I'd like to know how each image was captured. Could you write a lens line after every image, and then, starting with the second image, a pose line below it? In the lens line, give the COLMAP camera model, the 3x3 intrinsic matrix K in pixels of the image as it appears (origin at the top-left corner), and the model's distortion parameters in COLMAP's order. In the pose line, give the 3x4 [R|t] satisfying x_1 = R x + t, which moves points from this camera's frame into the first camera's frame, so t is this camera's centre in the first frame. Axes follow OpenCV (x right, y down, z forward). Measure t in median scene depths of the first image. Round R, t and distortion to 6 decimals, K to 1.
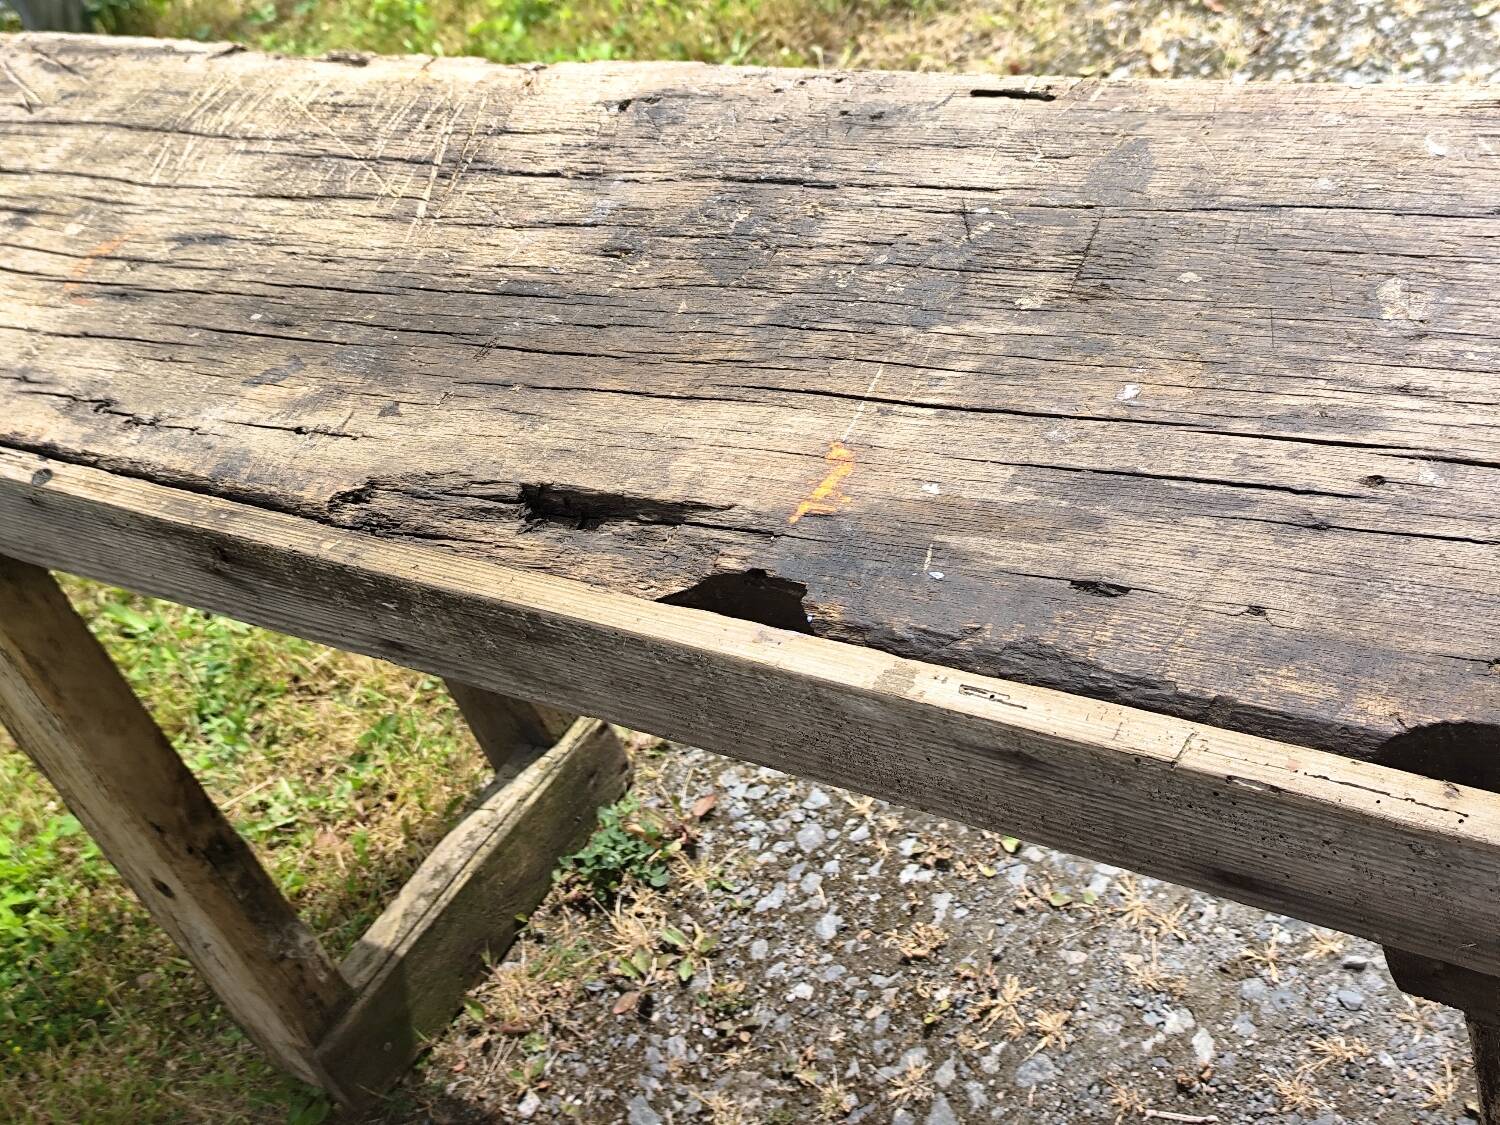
lens RADIAL K [[2067.6, 0, 736.4], [0, 2067.6, 548.0], [0, 0, 1]] dist [0.060848, 0.000000]
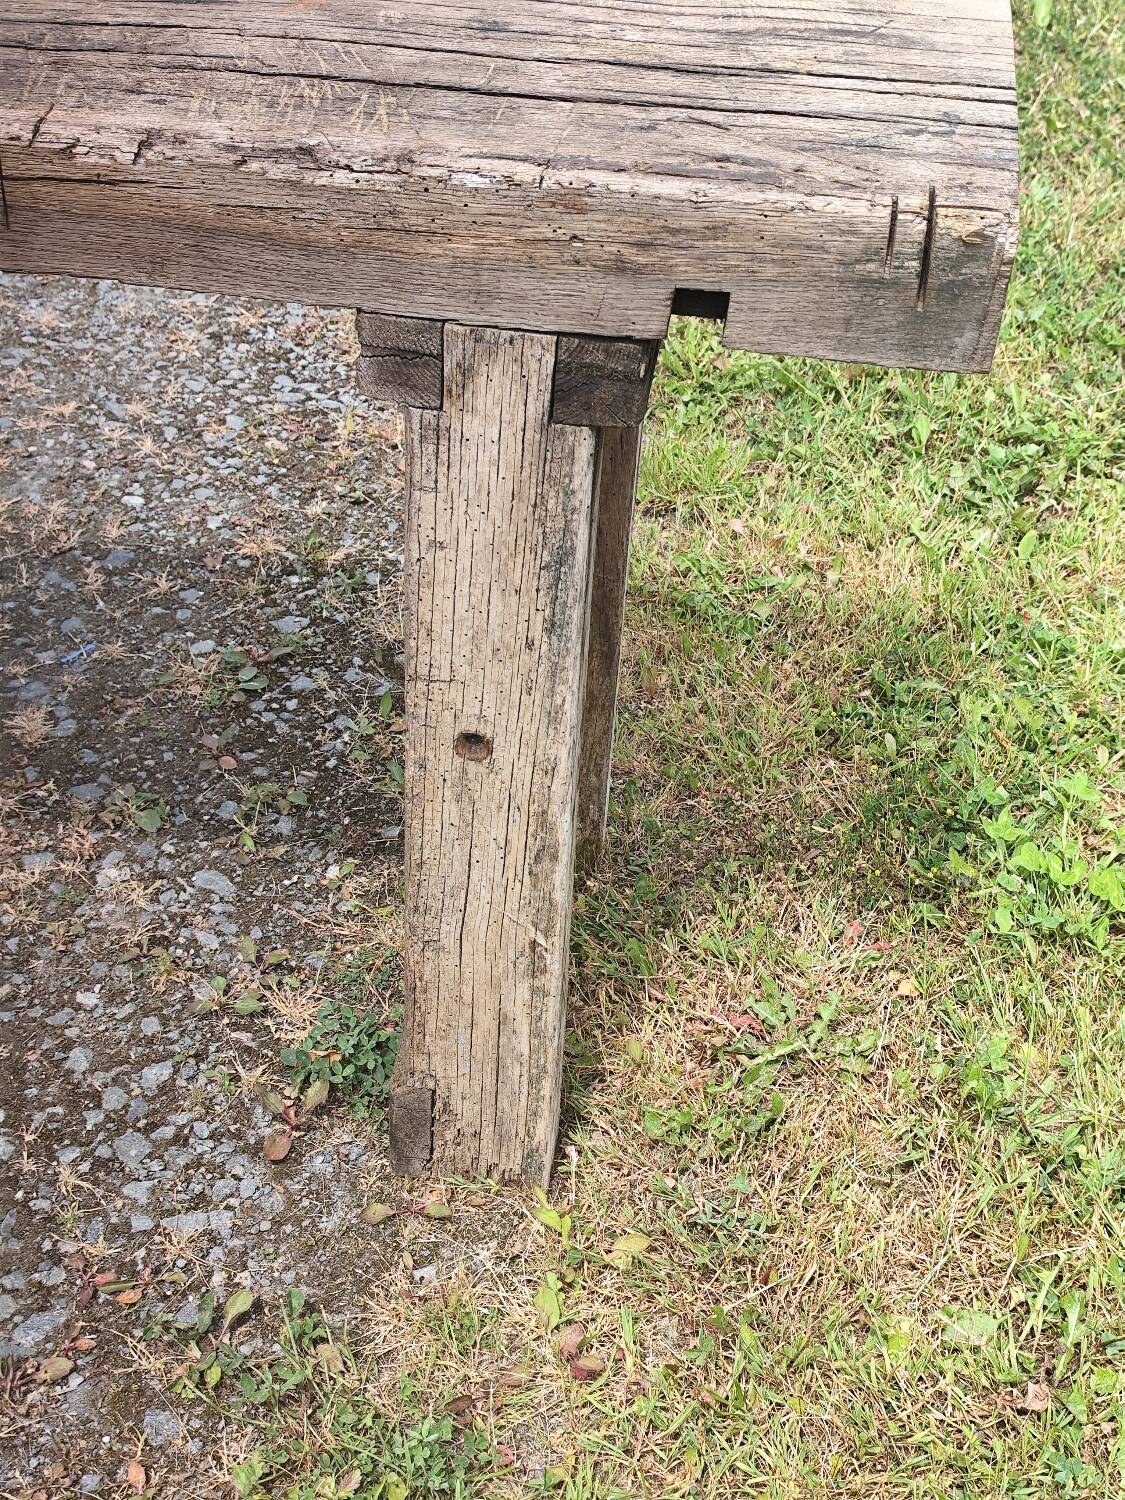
lens RADIAL K [[2067.6, 0, 592.9], [0, 2067.6, 723.3], [0, 0, 1]] dist [0.060848, 0.000000]
pose [[-0.869021, 0.463470, -0.173200, -0.064599], [-0.111784, 0.157093, 0.981237, -0.785274], [0.481983, 0.872076, -0.084708, 1.061140]]
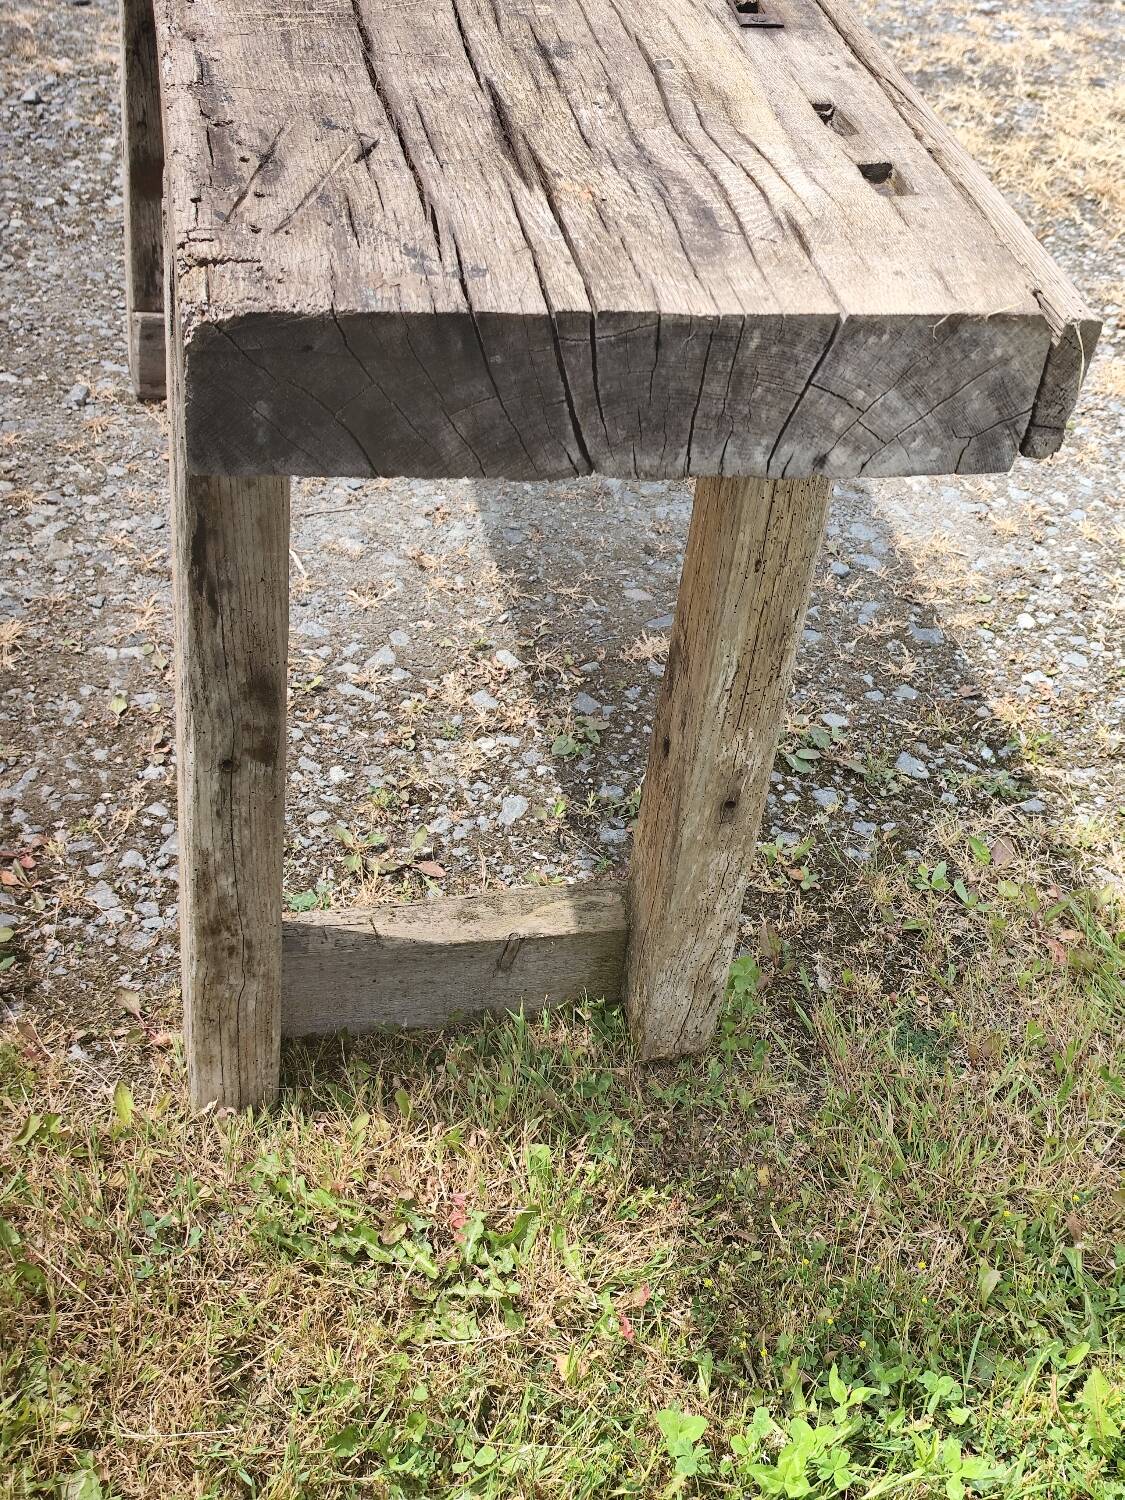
lens RADIAL K [[2067.6, 0, 575.1], [0, 2067.6, 726.8], [0, 0, 1]] dist [0.060848, 0.000000]
pose [[-0.693937, -0.248861, 0.675662, -0.777860], [0.547185, 0.427670, 0.719505, -0.509969], [-0.468017, 0.869003, -0.160603, 1.071432]]
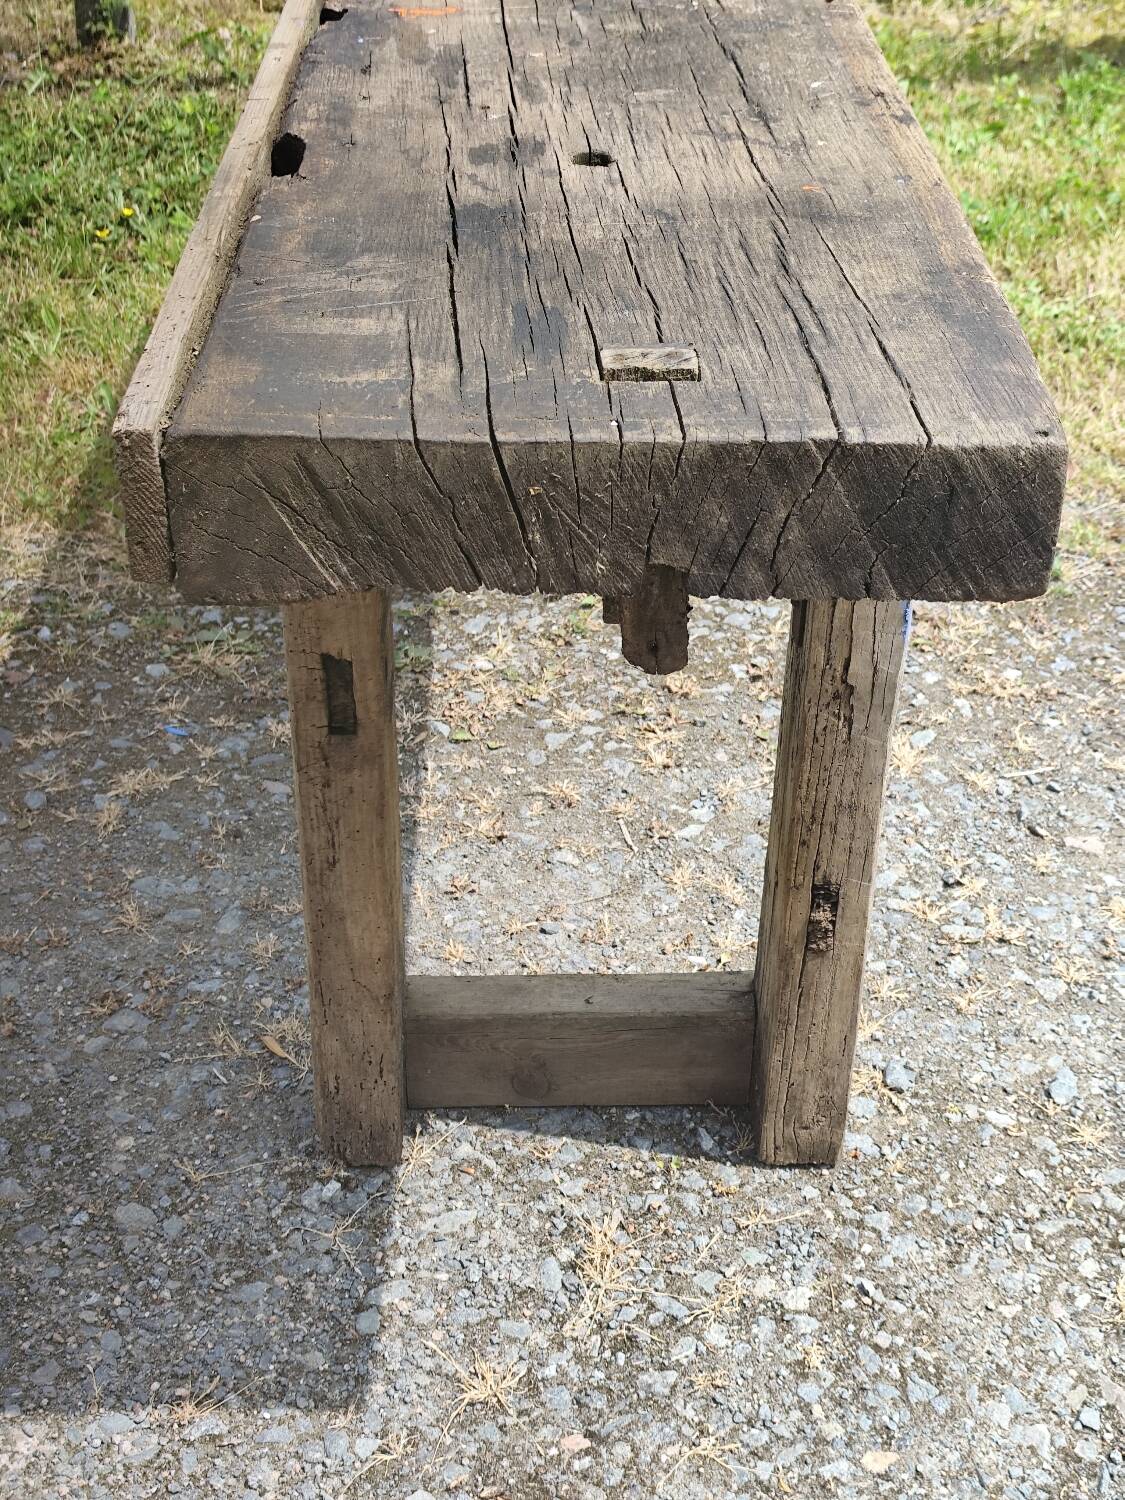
lens RADIAL K [[2067.6, 0, 563.9], [0, 2067.6, 732.5], [0, 0, 1]] dist [0.060848, 0.000000]
pose [[0.524012, 0.700335, -0.484708, 0.681371], [-0.679080, 0.687035, 0.258523, -0.073682], [0.514064, 0.193687, 0.835598, -0.116854]]
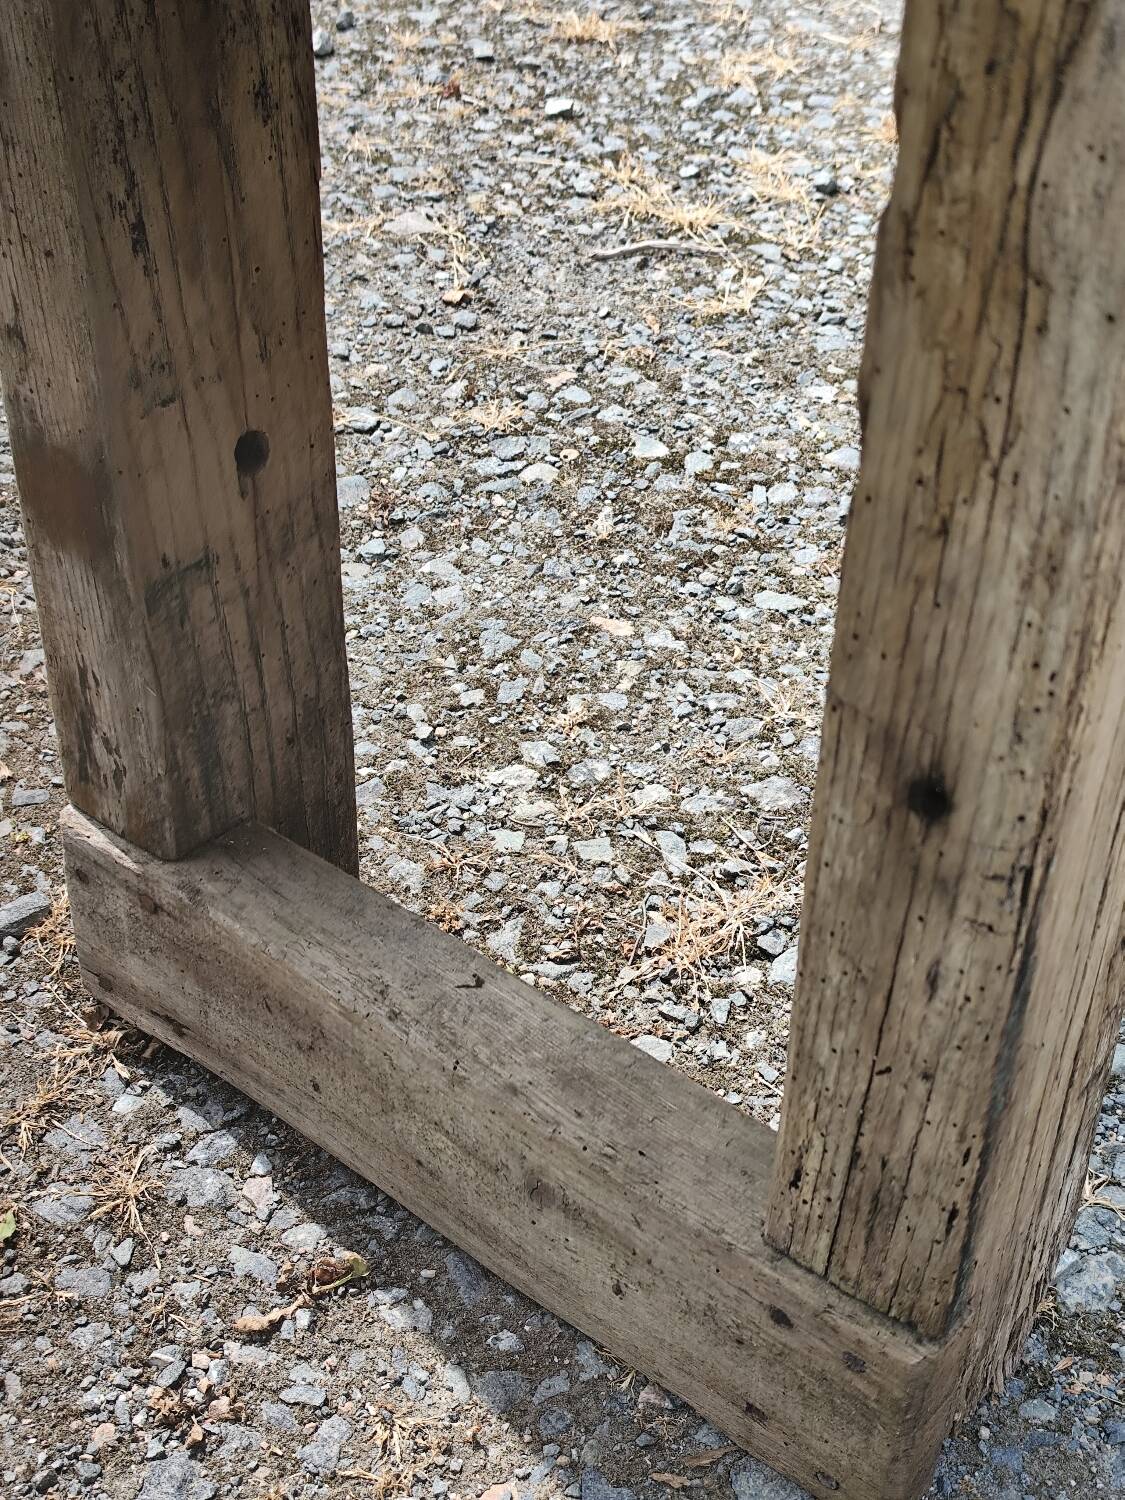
lens RADIAL K [[2067.6, 0, 561.1], [0, 2067.6, 753.8], [0, 0, 1]] dist [0.060848, 0.000000]
pose [[0.101181, -0.369779, 0.923594, -0.067678], [0.633120, 0.740042, 0.226931, 0.121771], [-0.767412, 0.561785, 0.308993, 0.520774]]
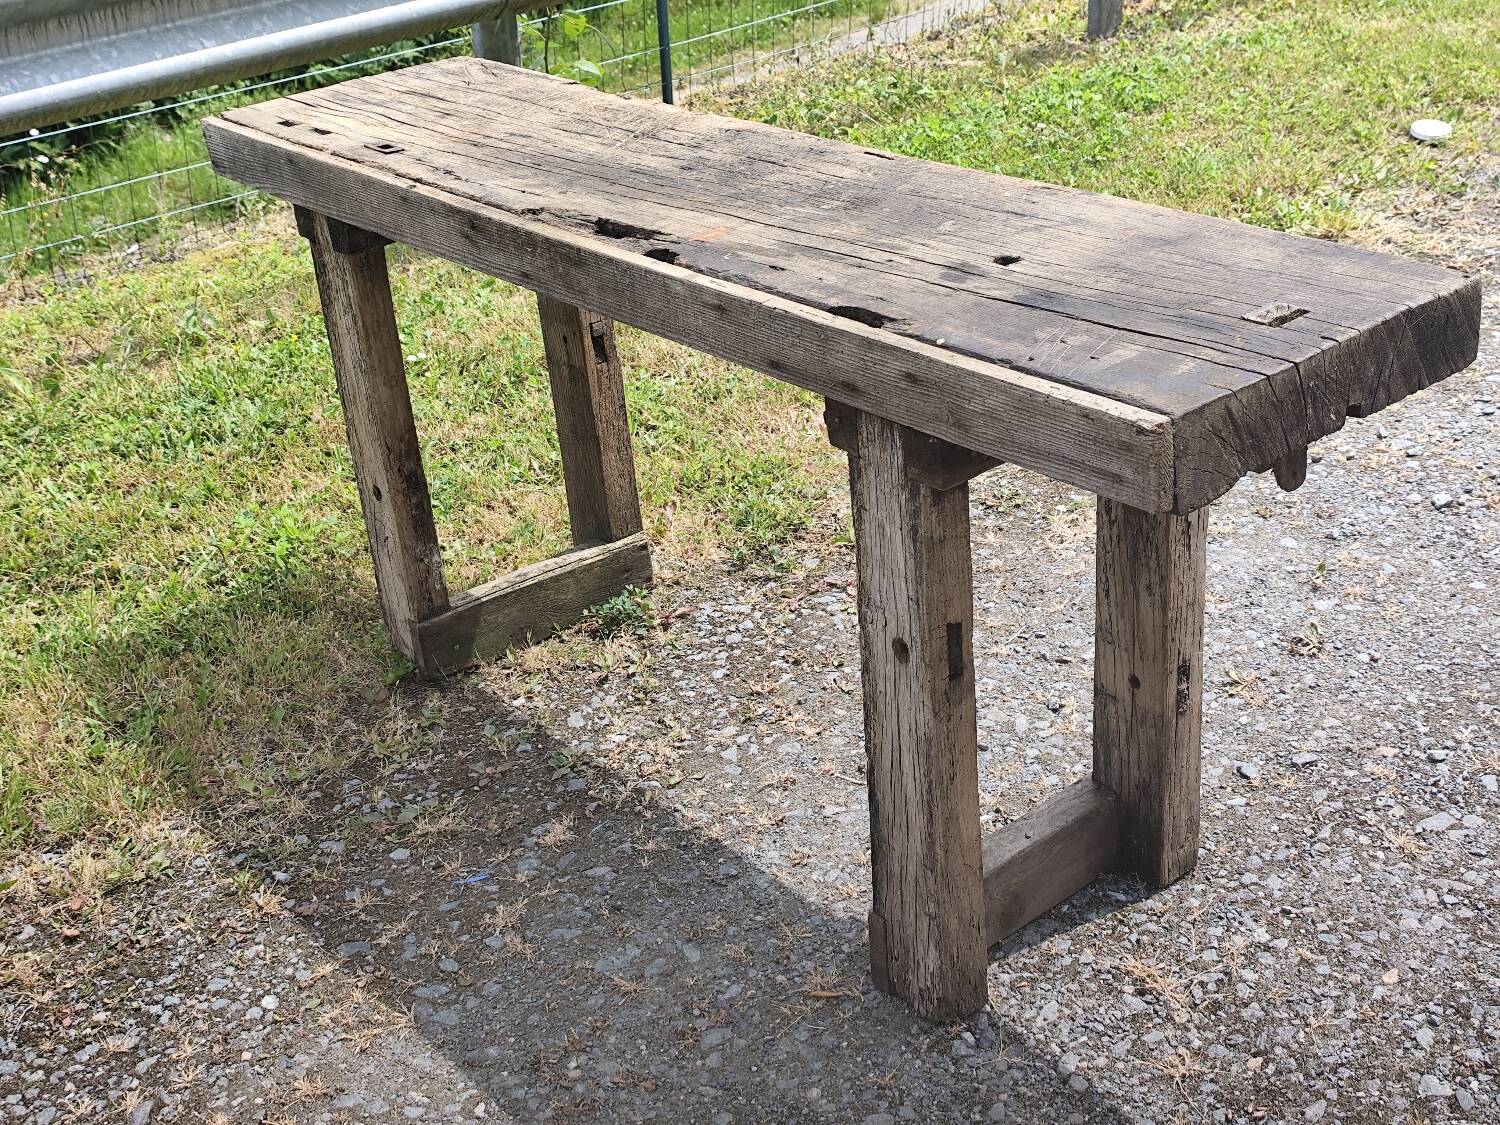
lens RADIAL K [[2067.6, 0, 719.2], [0, 2067.6, 531.0], [0, 0, 1]] dist [0.060848, 0.000000]
pose [[0.929907, 0.320155, -0.181037, 0.311293], [-0.349414, 0.922665, -0.163093, 0.350348], [0.114821, 0.214918, 0.969859, -0.654974]]
